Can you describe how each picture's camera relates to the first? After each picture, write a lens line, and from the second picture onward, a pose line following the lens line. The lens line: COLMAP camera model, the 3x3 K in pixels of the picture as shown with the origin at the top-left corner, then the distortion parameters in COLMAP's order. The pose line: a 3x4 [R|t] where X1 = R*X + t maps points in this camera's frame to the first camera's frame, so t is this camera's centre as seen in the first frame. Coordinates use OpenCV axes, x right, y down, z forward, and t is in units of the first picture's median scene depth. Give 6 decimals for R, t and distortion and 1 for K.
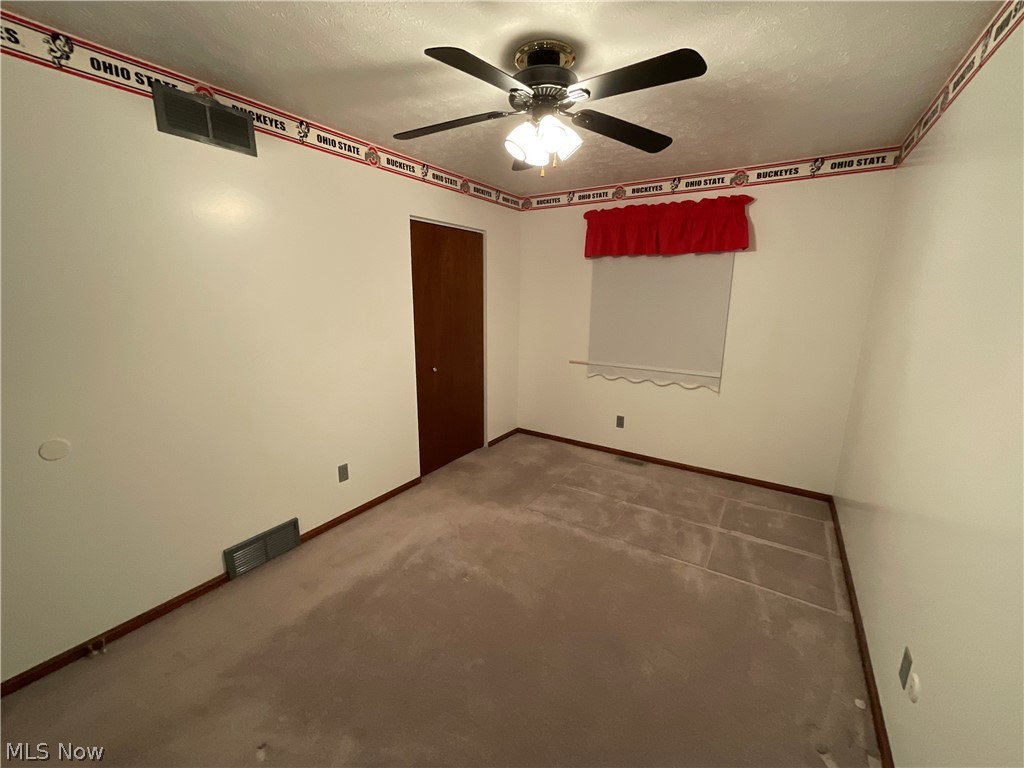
lens RADIAL K [[412.6, 0, 514.7], [0, 412.6, 380.9], [0, 0, 1]] dist [-0.002946, 0.000182]
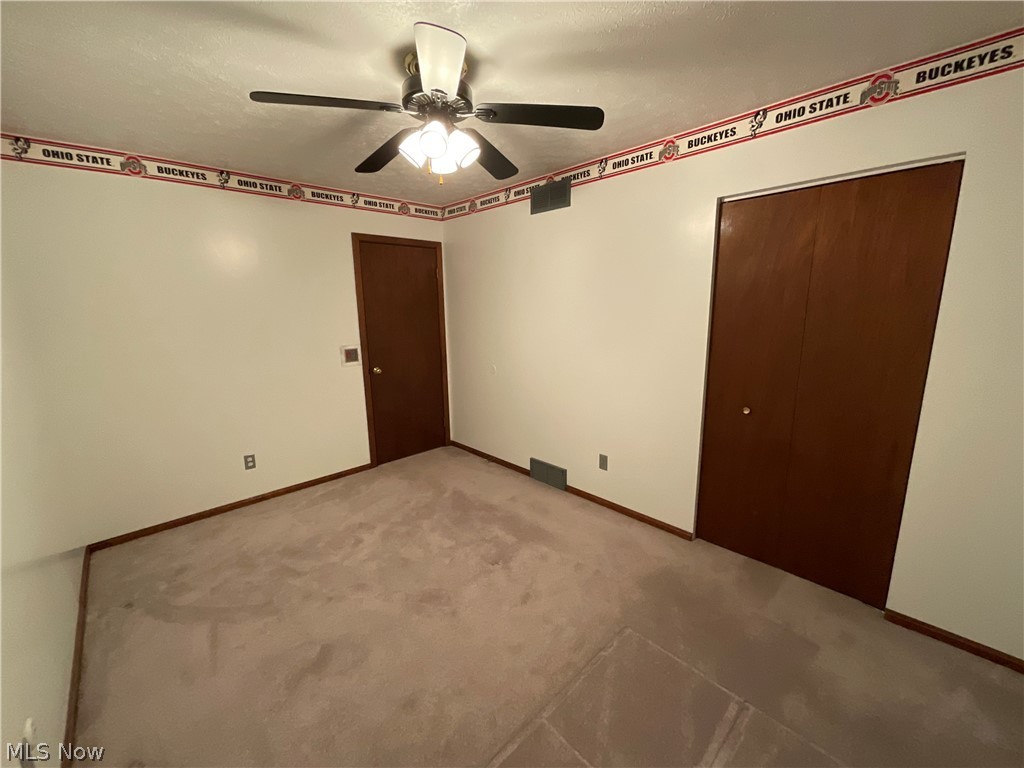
lens RADIAL K [[412.6, 0, 509.3], [0, 412.6, 383.5], [0, 0, 1]] dist [-0.002946, 0.000182]
pose [[-0.236904, 0.169994, -0.956545, 0.575496], [-0.201677, 0.954521, 0.219583, -0.146721], [0.950370, 0.244933, -0.191846, 0.788093]]
